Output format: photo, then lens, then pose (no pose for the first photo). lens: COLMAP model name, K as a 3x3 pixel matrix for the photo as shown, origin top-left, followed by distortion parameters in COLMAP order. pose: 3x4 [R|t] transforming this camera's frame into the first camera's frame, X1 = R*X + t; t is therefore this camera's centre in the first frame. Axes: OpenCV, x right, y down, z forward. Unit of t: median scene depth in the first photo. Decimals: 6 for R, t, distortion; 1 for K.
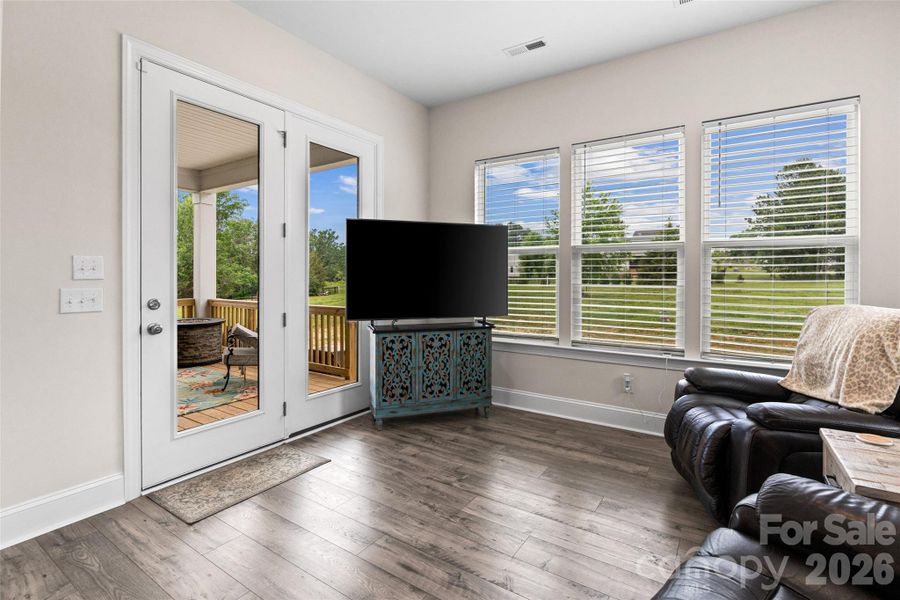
lens RADIAL K [[415.8, 0, 443.0], [0, 415.8, 291.4], [0, 0, 1]] dist [-0.014118, 0.000518]
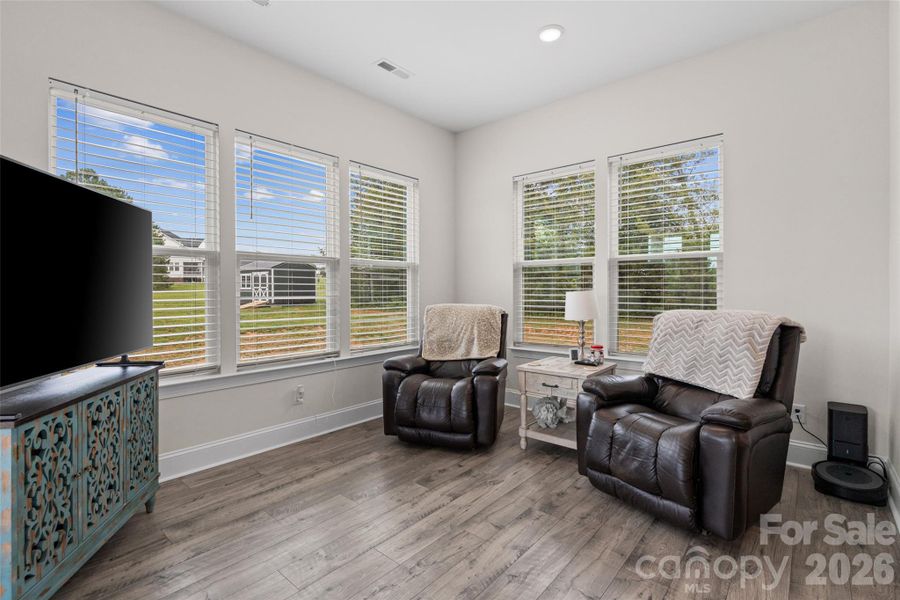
lens RADIAL K [[423.1, 0, 450.0], [0, 423.1, 300.0], [0, 0, 1]] dist [-0.002819, -0.000481]
pose [[0.115814, -0.030373, 0.992806, -0.526017], [0.033629, 0.999079, 0.026642, -0.020866], [-0.992701, 0.030301, 0.116729, 0.522342]]
